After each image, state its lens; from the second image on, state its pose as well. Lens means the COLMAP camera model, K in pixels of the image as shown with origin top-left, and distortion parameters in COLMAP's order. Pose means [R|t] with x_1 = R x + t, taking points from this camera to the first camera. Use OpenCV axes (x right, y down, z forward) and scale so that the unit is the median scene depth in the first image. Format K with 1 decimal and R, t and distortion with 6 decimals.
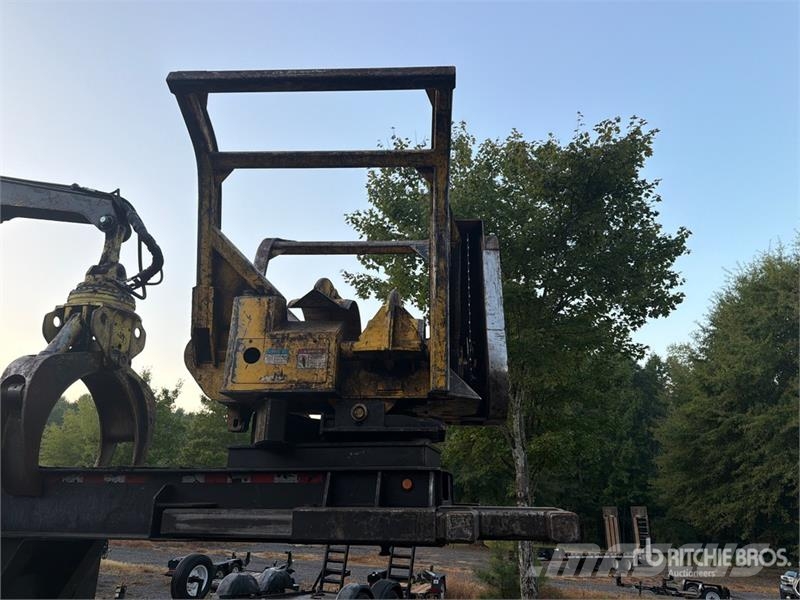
lens RADIAL K [[554.2, 0, 399.0], [0, 554.2, 302.9], [0, 0, 1]] dist [0.095586, -0.151347]
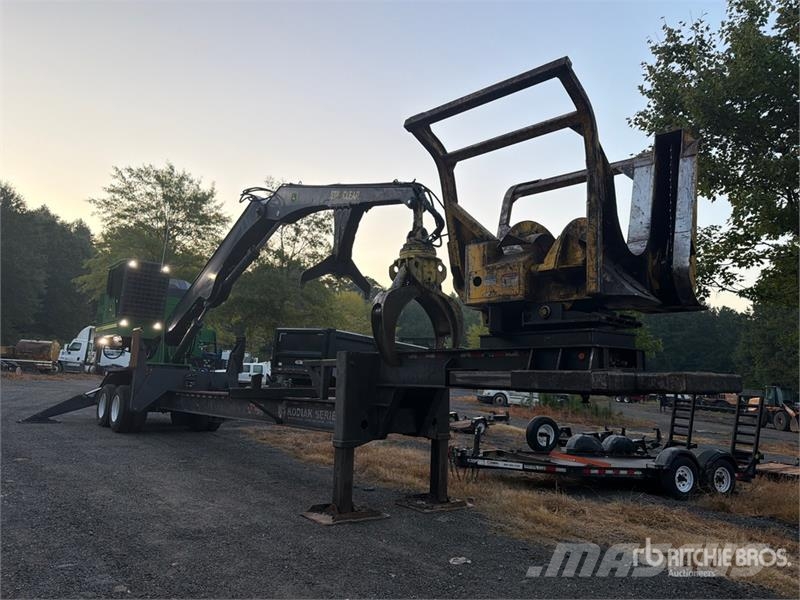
lens RADIAL K [[556.3, 0, 388.1], [0, 556.3, 298.2], [0, 0, 1]] dist [0.111812, -0.149738]
pose [[0.758164, -0.084449, -0.646572, 0.519746], [0.197309, 0.974805, 0.104044, -0.069795], [0.621495, -0.206457, 0.755725, -0.355460]]
